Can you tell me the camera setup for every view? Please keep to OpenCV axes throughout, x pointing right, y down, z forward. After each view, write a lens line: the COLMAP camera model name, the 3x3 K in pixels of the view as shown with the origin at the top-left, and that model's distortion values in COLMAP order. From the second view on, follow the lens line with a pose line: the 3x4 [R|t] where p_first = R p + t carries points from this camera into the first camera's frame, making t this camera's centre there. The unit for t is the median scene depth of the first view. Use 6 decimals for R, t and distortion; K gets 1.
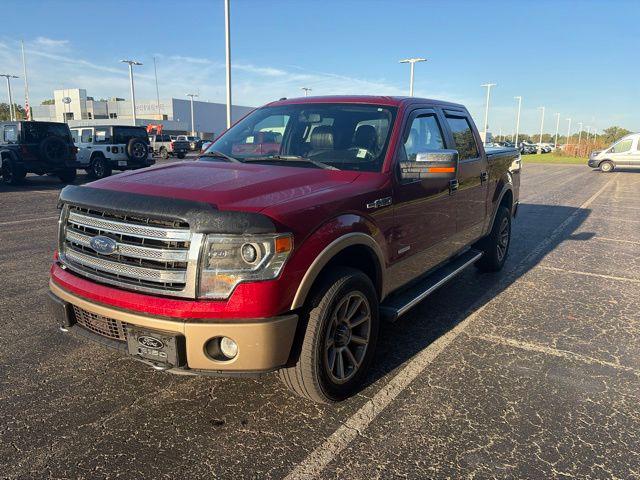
lens RADIAL K [[483.5, 0, 318.5], [0, 483.5, 241.8], [0, 0, 1]] dist [0.045571, -0.038115]
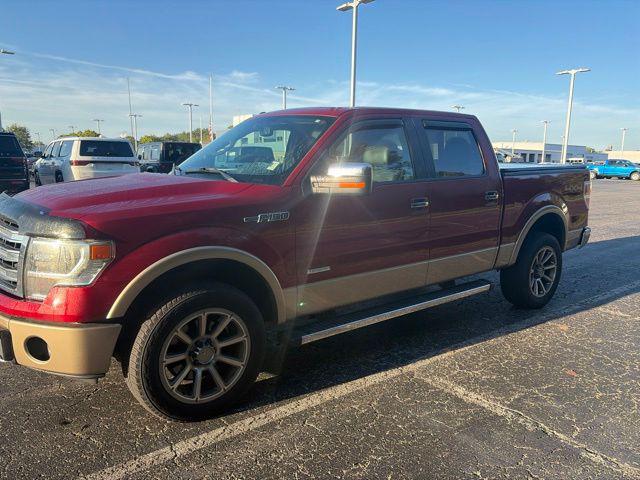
lens RADIAL K [[483.5, 0, 322.4], [0, 483.5, 240.3], [0, 0, 1]] dist [0.045571, -0.038115]
pose [[0.949613, 0.054409, -0.308666, 0.465958], [-0.067409, 0.997225, -0.031599, -0.011990], [0.306090, 0.050814, 0.950645, 0.124909]]
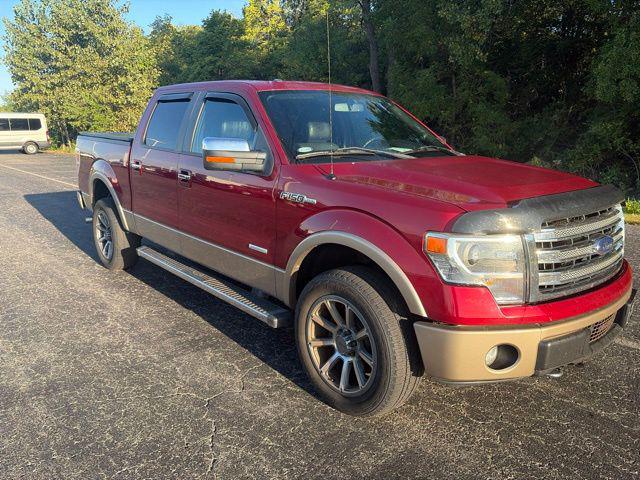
lens RADIAL K [[483.5, 0, 316.7], [0, 483.5, 234.9], [0, 0, 1]] dist [0.045571, -0.038115]
pose [[0.259806, -0.220963, 0.940041, -1.120399], [0.196507, 0.965197, 0.172566, -0.218053], [-0.945455, 0.139891, 0.294184, 0.931740]]
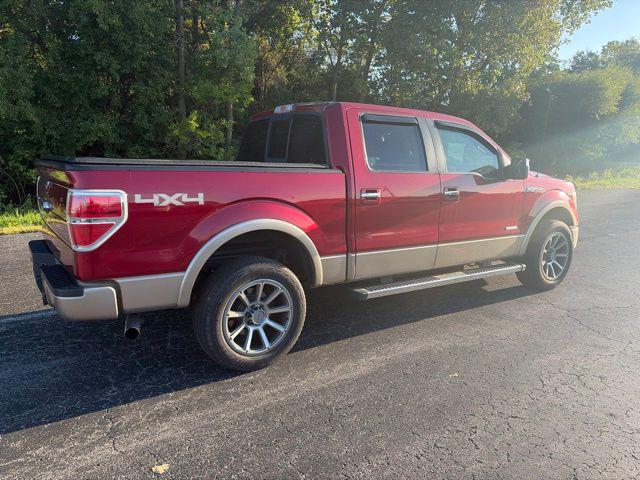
lens RADIAL K [[483.5, 0, 315.2], [0, 483.5, 238.6], [0, 0, 1]] dist [0.045571, -0.038115]
pose [[-0.927906, -0.089891, 0.361815, -0.278207], [0.052978, 0.928854, 0.366638, -0.585037], [-0.369031, 0.359374, -0.857127, 2.770253]]
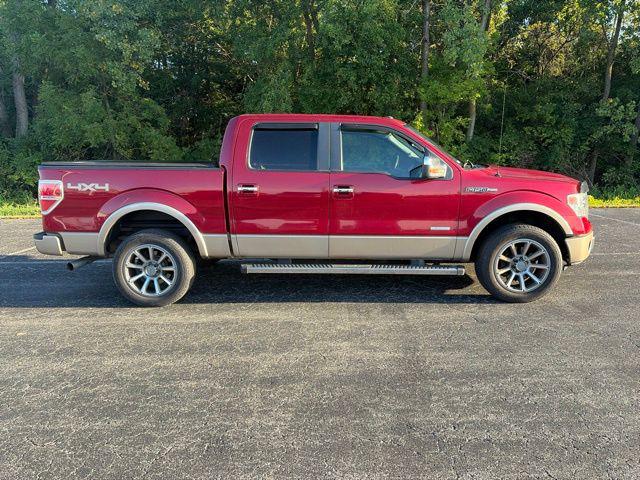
lens RADIAL K [[483.5, 0, 320.9], [0, 483.5, 240.0], [0, 0, 1]] dist [0.045571, -0.038115]
pose [[-0.538268, -0.161598, 0.827136, -1.266997], [0.179982, 0.936761, 0.300141, -0.505624], [-0.823331, 0.310426, -0.475144, 2.265304]]
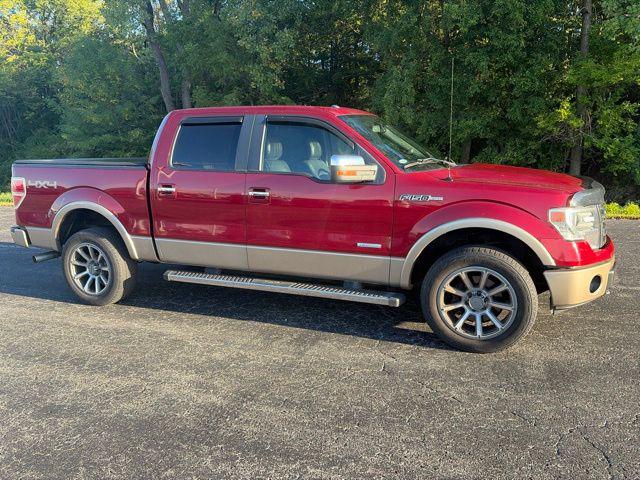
lens RADIAL K [[483.5, 0, 315.4], [0, 483.5, 242.5], [0, 0, 1]] dist [0.045571, -0.038115]
pose [[-0.205511, -0.196447, 0.958736, -1.322393], [0.220711, 0.945105, 0.240964, -0.355347], [-0.953442, 0.261124, -0.150872, 1.592141]]
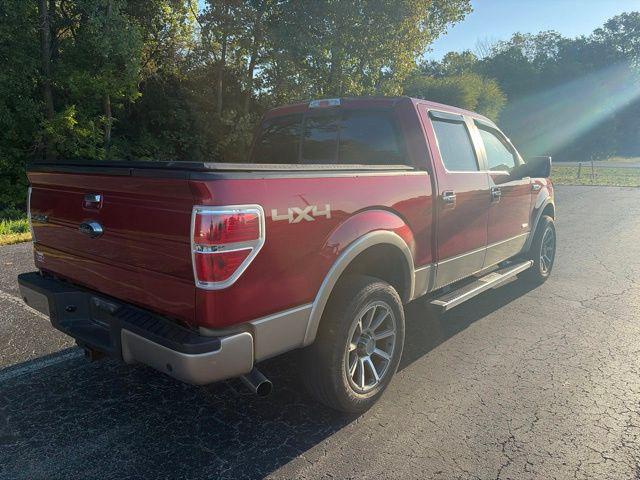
lens RADIAL K [[483.5, 0, 314.2], [0, 483.5, 239.2], [0, 0, 1]] dist [0.045571, -0.038115]
pose [[-0.994672, -0.036341, 0.096474, 0.194176], [0.002652, 0.926477, 0.376341, -0.569899], [-0.103058, 0.374592, -0.921445, 2.740047]]
